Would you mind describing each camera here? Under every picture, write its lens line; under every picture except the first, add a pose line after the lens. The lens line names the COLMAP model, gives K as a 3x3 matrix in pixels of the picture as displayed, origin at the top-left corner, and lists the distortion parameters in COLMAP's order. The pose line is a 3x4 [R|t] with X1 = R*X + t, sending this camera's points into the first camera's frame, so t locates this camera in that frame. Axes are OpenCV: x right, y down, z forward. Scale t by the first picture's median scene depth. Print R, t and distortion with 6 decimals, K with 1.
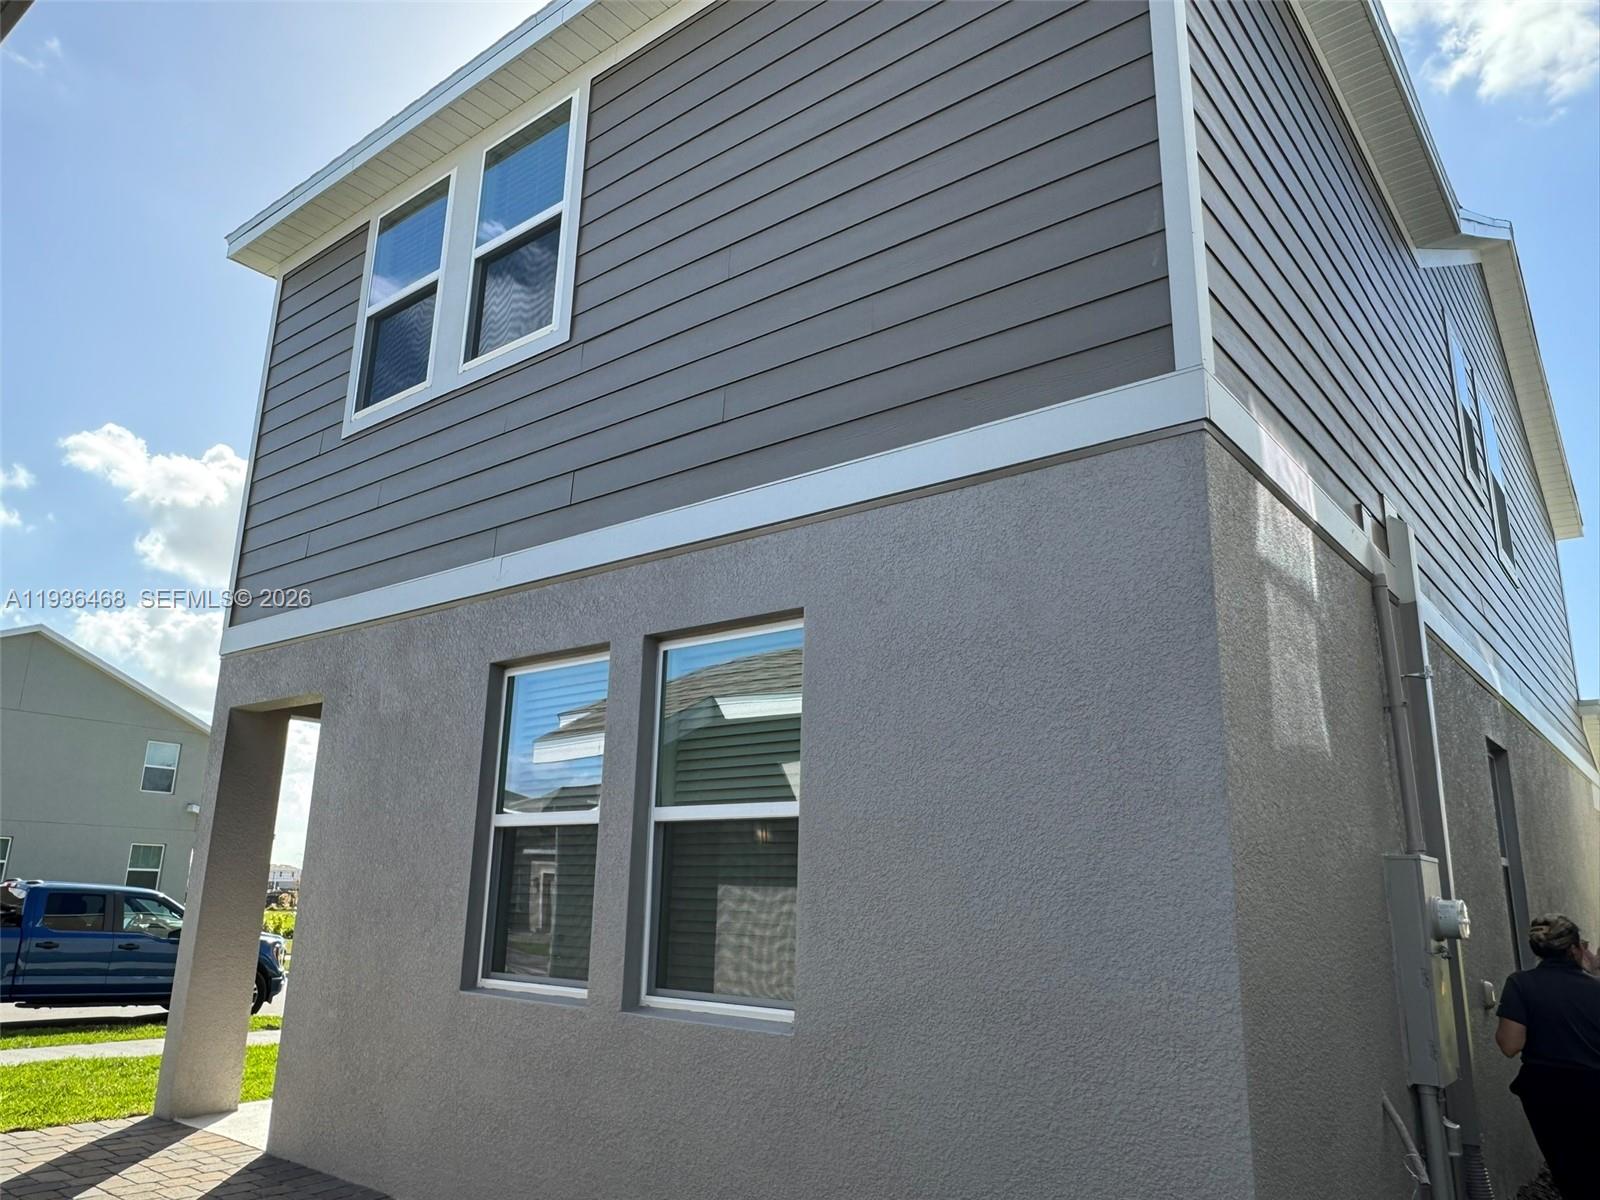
lens RADIAL K [[1129.1, 0, 789.9], [0, 1129.1, 607.9], [0, 0, 1]] dist [0.001727, -0.001408]
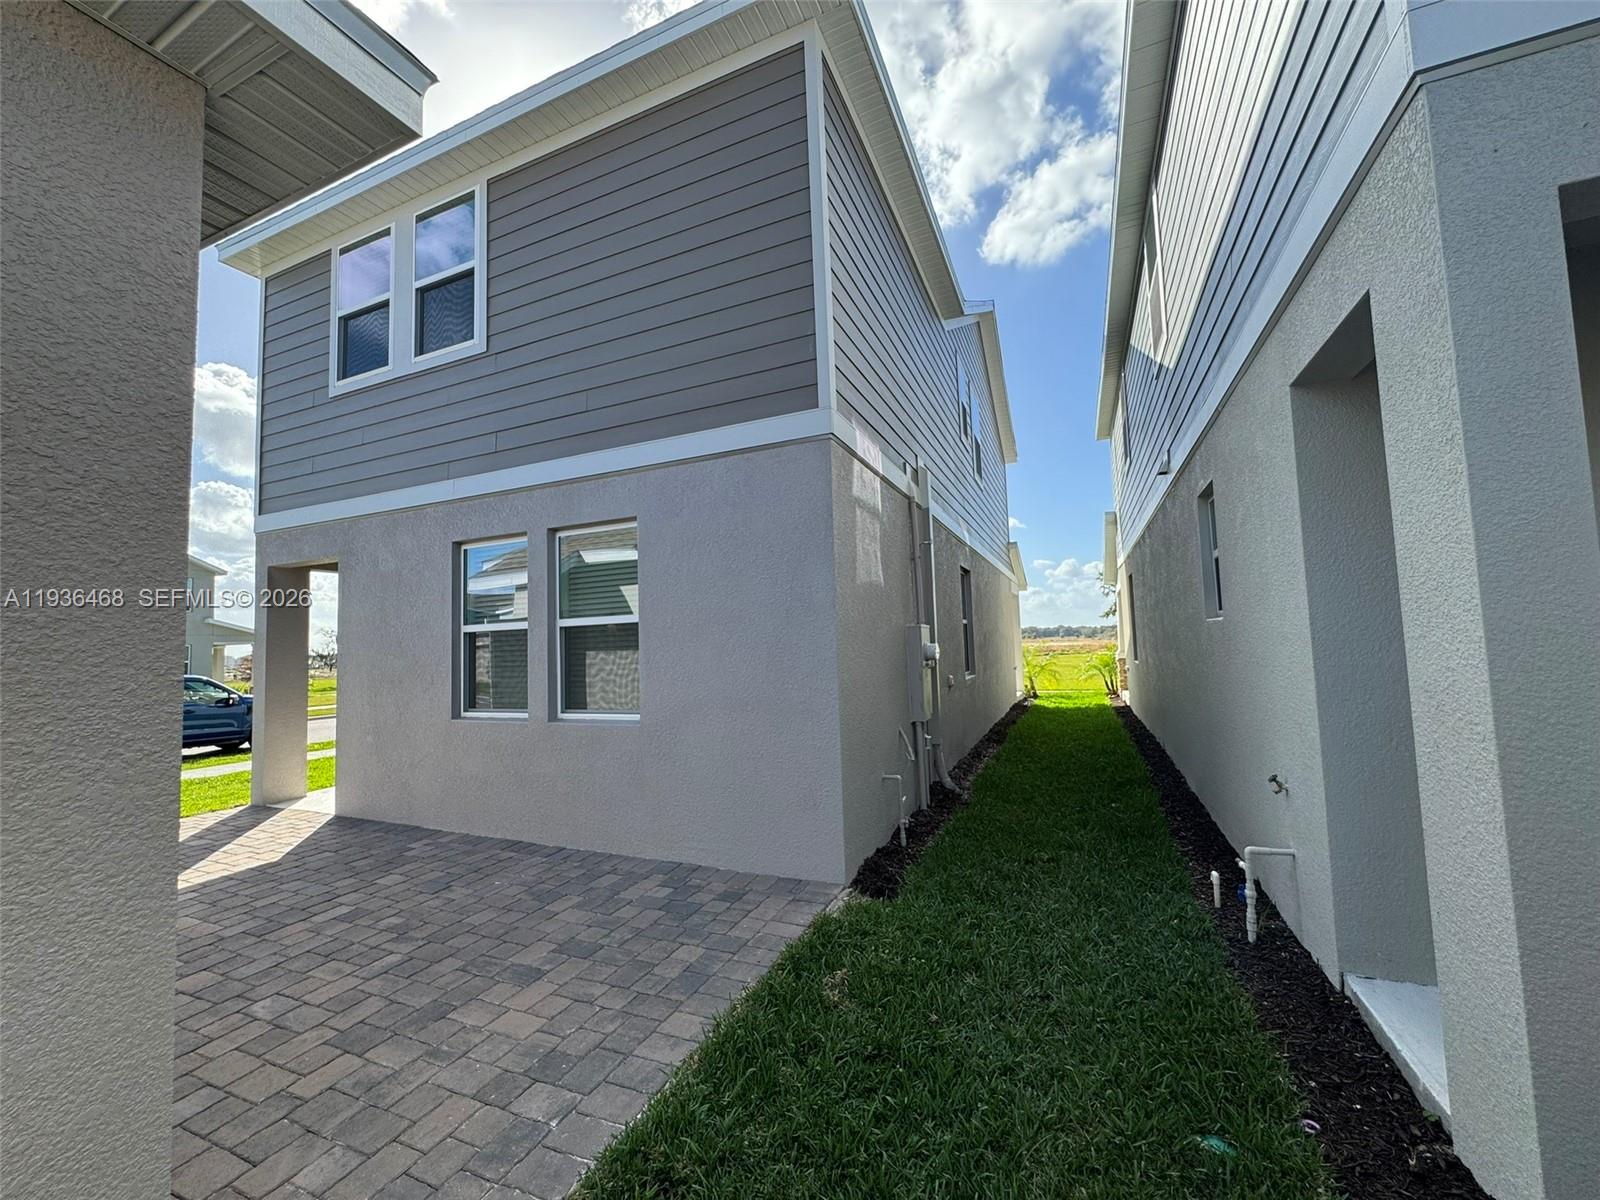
lens RADIAL K [[642.7, 0, 800.0], [0, 642.7, 600.0], [0, 0, 1]] dist [-0.000543, -0.000031]
pose [[0.961445, -0.037697, 0.272400, -0.019880], [-0.011000, 0.984495, 0.175070, -0.045034], [-0.274776, -0.171316, 0.946123, -0.121044]]
